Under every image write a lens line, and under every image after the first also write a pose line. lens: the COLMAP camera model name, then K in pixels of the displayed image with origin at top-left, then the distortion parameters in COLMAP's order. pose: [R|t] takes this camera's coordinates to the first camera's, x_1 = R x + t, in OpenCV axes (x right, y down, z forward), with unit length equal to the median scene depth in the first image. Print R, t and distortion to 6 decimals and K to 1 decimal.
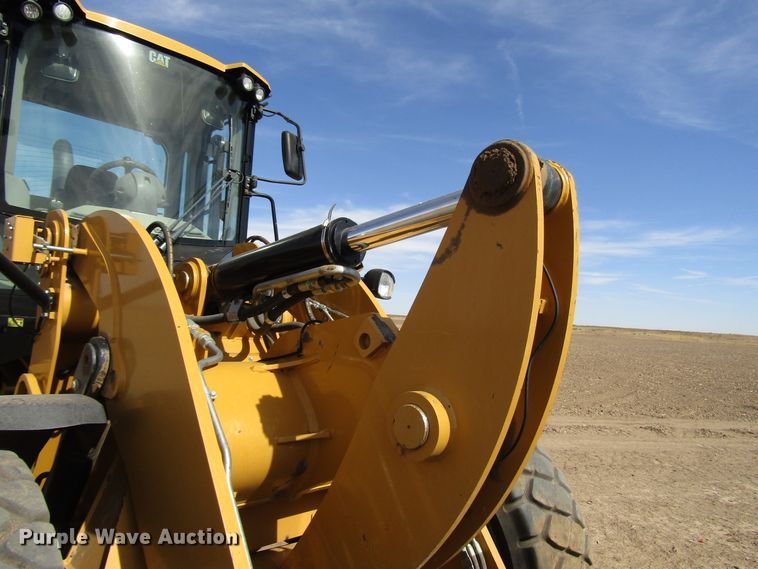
lens RADIAL K [[556.1, 0, 379.0], [0, 556.1, 284.5], [0, 0, 1]] dist [-0.003312, -0.002193]
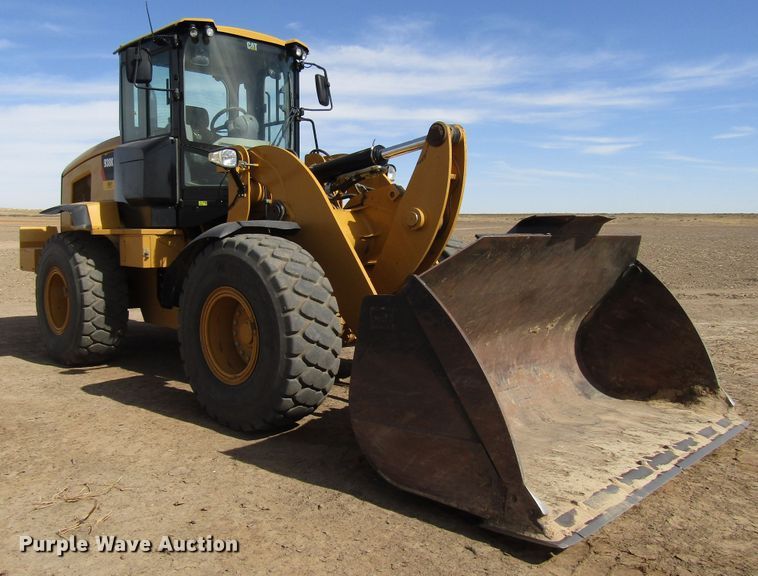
lens RADIAL K [[654.9, 0, 379.0], [0, 654.9, 288.0], [0, 0, 1]] dist [-0.043494, 0.002548]
pose [[0.998082, -0.057955, 0.021778, -0.138706], [0.053379, 0.983736, 0.171507, 0.002103], [-0.031363, -0.170015, 0.984942, -1.609629]]
